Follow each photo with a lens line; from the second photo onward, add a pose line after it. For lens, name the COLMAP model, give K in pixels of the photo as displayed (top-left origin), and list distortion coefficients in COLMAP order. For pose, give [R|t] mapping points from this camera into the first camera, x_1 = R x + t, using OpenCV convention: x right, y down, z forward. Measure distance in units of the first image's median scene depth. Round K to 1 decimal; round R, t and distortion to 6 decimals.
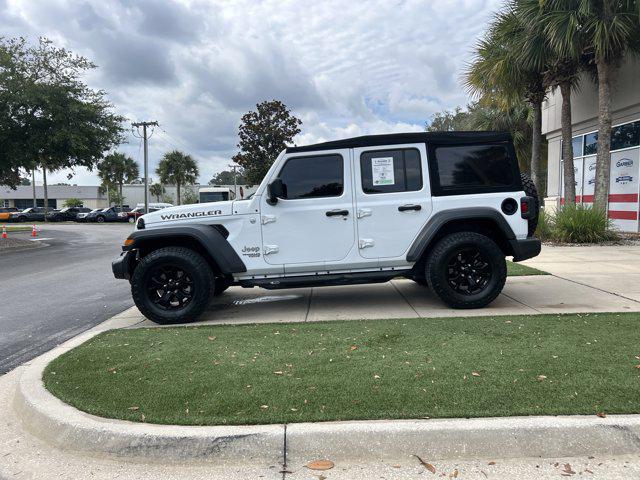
lens RADIAL K [[479.5, 0, 322.8], [0, 479.5, 242.8], [0, 0, 1]] dist [0.050263, -0.049009]
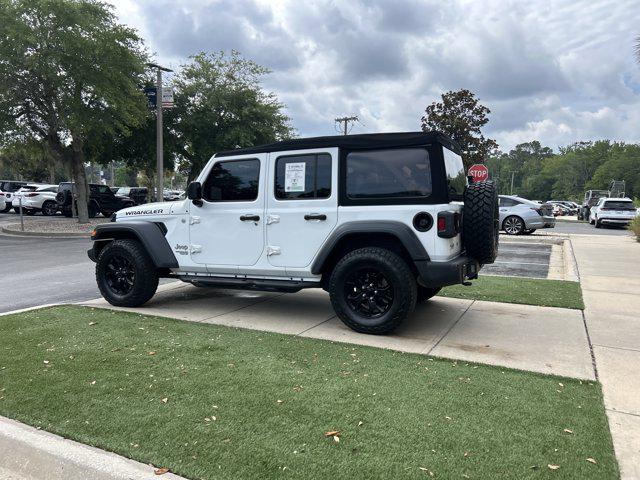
lens RADIAL K [[479.5, 0, 321.4], [0, 479.5, 240.3], [0, 0, 1]] dist [0.050263, -0.049009]
pose [[0.900059, 0.076224, -0.429050, 0.590686], [-0.070319, 0.997085, 0.029625, -0.055637], [0.430057, 0.003506, 0.902795, 0.162507]]
